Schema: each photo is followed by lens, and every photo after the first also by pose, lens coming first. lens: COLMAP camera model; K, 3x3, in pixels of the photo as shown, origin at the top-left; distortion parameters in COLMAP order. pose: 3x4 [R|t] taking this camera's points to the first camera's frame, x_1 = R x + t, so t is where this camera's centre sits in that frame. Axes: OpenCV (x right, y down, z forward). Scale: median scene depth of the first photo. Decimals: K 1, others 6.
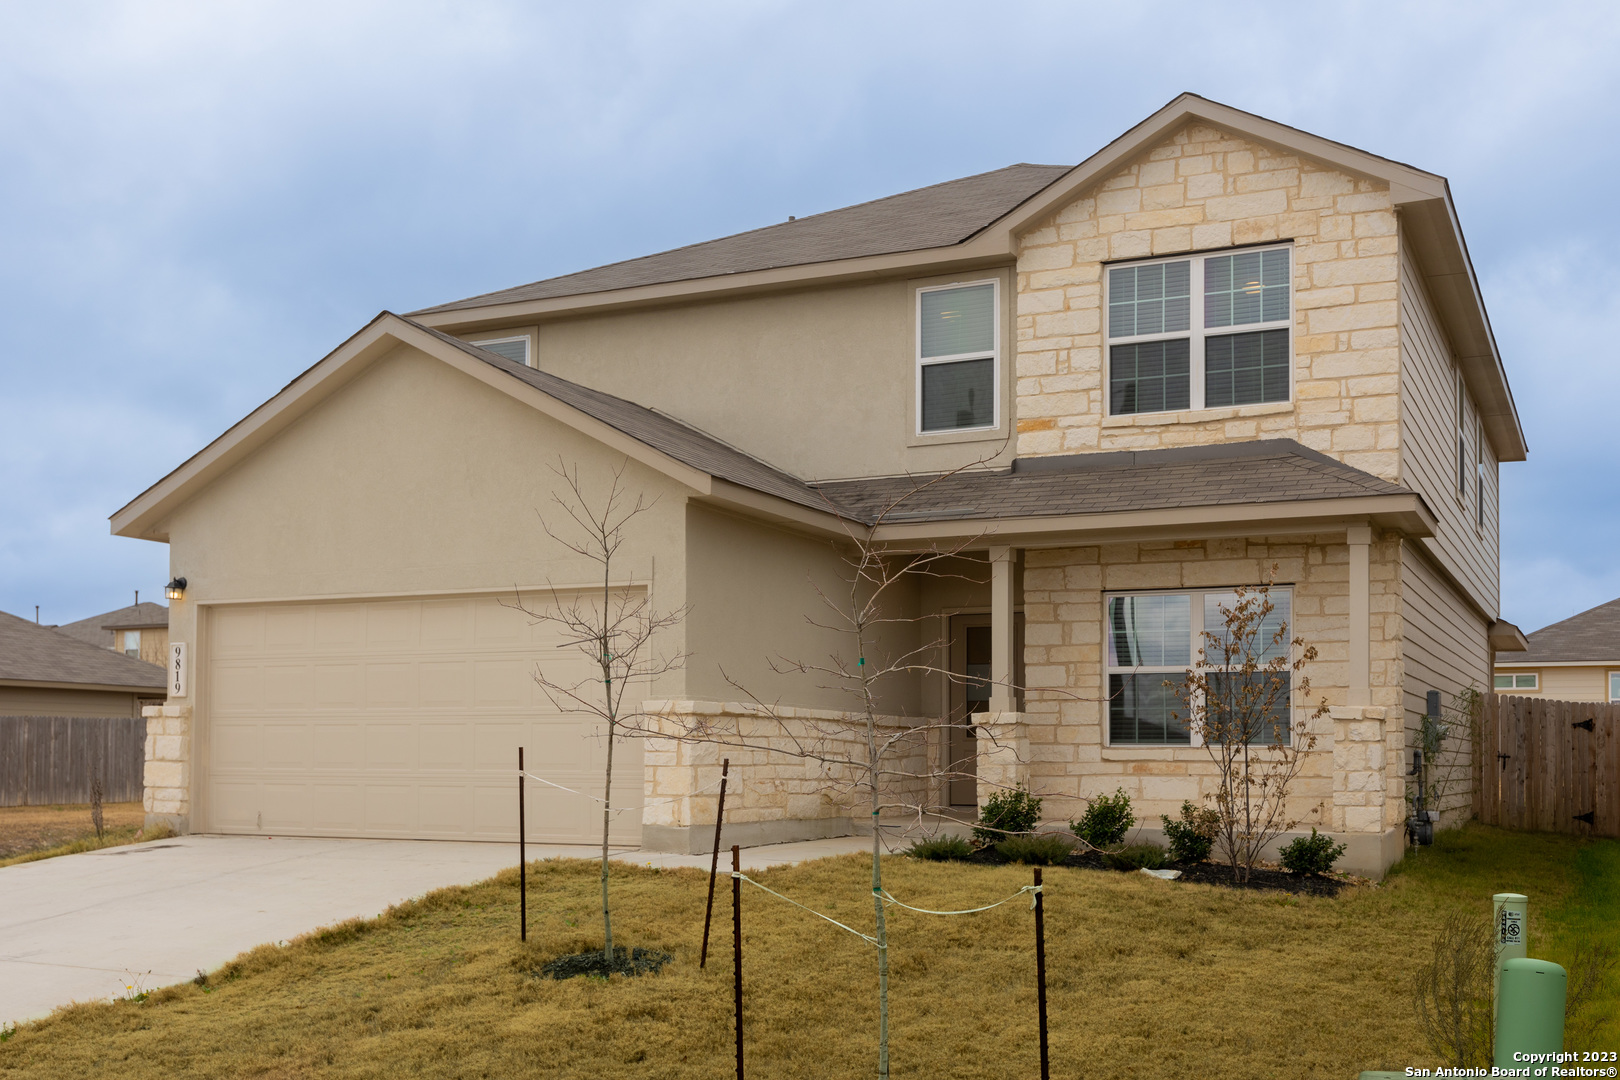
lens RADIAL K [[1732.5, 0, 810.0], [0, 1732.5, 540.0], [0, 0, 1]] dist [0.000141, -0.009026]
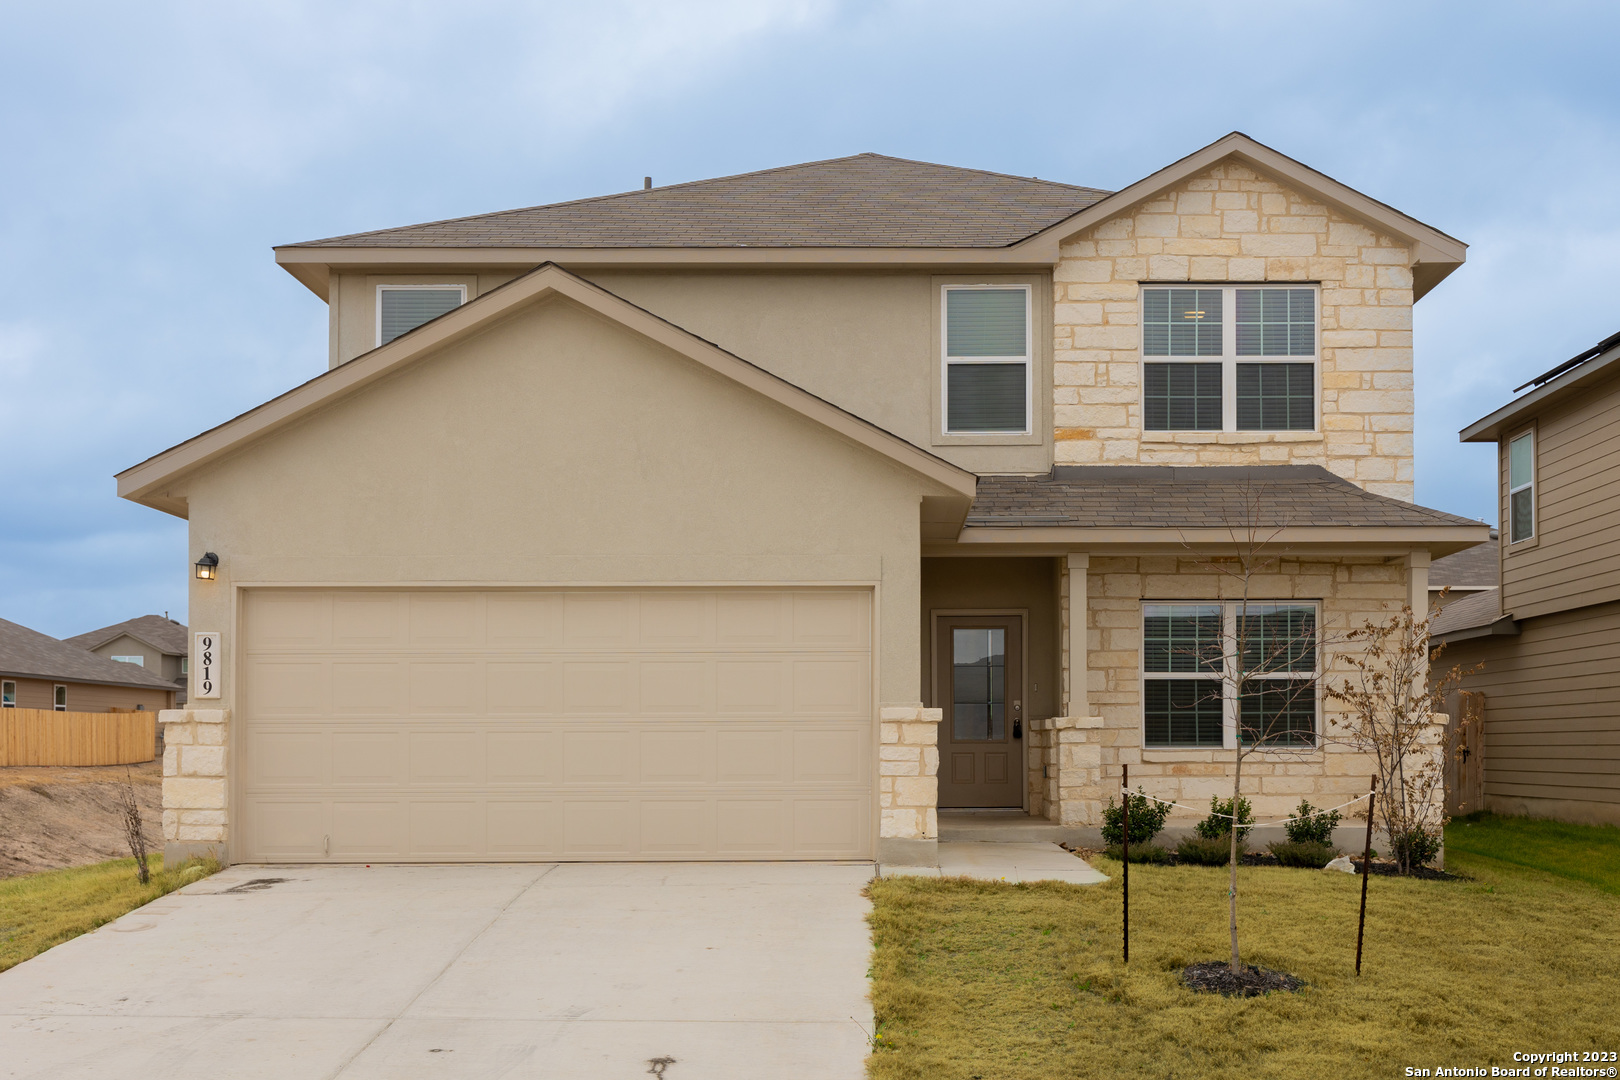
lens RADIAL K [[1830.9, 0, 924.3], [0, 1830.9, 539.4], [0, 0, 1]] dist [0.000274, 0.009642]
pose [[0.897280, 0.042045, 0.439455, -0.433917], [-0.047659, 0.998862, 0.001744, -0.002264], [-0.438882, -0.022509, 0.898263, 0.072137]]
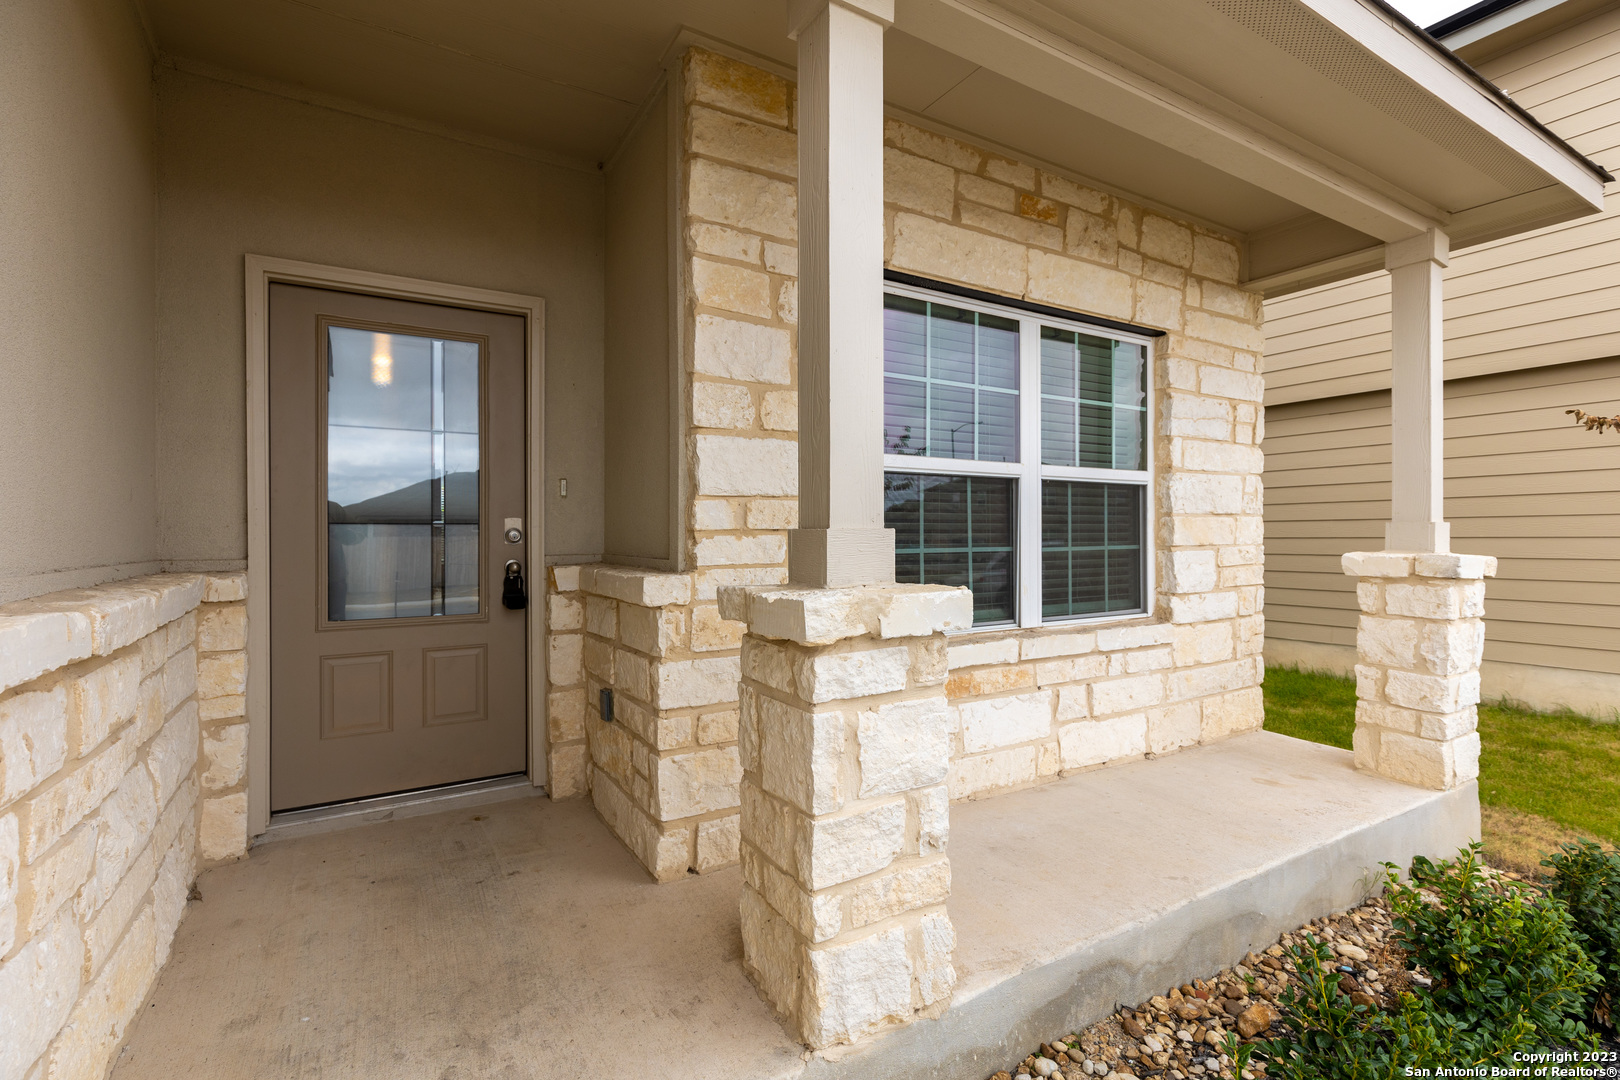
lens RADIAL K [[756.4, 0, 859.3], [0, 756.4, 536.6], [0, 0, 1]] dist [0.000925, 0.000146]
pose [[0.515880, -0.008515, 0.856619, 0.010892], [-0.099987, 0.992518, 0.070081, 0.081020], [-0.850806, -0.121804, 0.511169, 0.909257]]
